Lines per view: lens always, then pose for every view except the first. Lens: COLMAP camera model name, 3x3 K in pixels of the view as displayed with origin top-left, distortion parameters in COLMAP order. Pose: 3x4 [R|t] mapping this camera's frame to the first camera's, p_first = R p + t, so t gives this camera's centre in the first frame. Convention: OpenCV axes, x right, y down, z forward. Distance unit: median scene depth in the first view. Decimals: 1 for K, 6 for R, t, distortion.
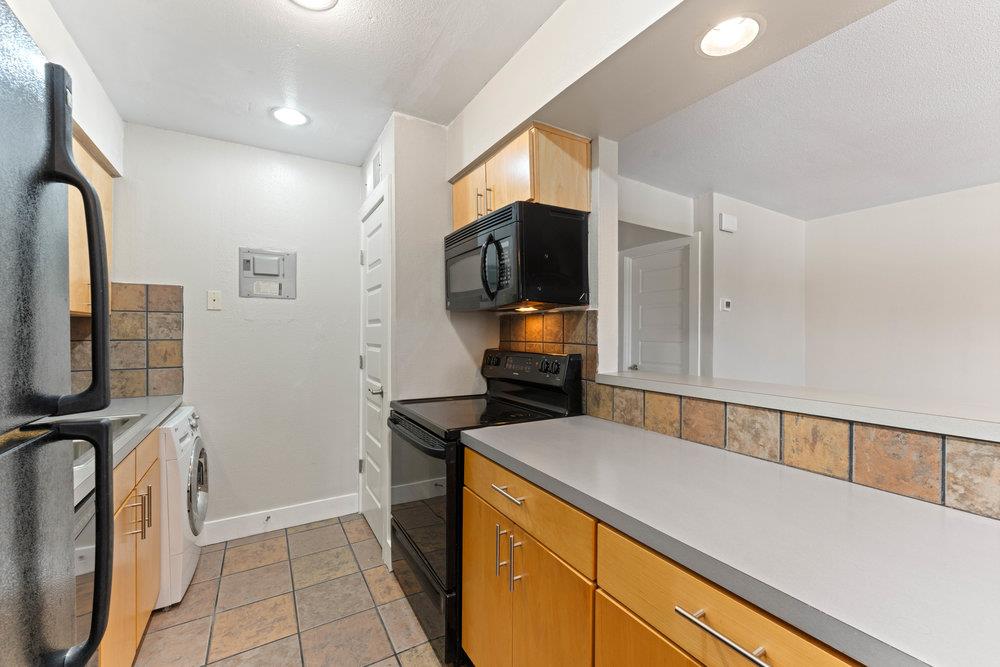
lens RADIAL K [[411.4, 0, 497.7], [0, 411.4, 334.6], [0, 0, 1]] dist [0.001181, -0.000262]
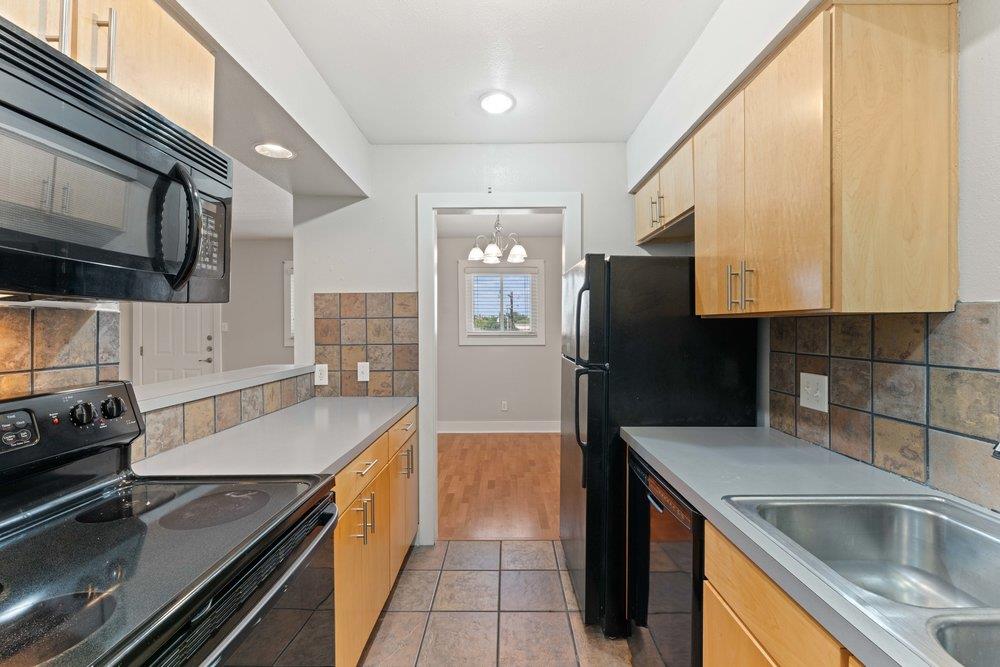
lens RADIAL K [[411.4, 0, 511.1], [0, 411.4, 324.2], [0, 0, 1]] dist [0.001181, -0.000262]
pose [[-0.871033, 0.001933, 0.491220, -0.657472], [0.001876, 0.999998, -0.000609, -0.037420], [-0.491220, 0.000391, -0.871035, 1.256603]]
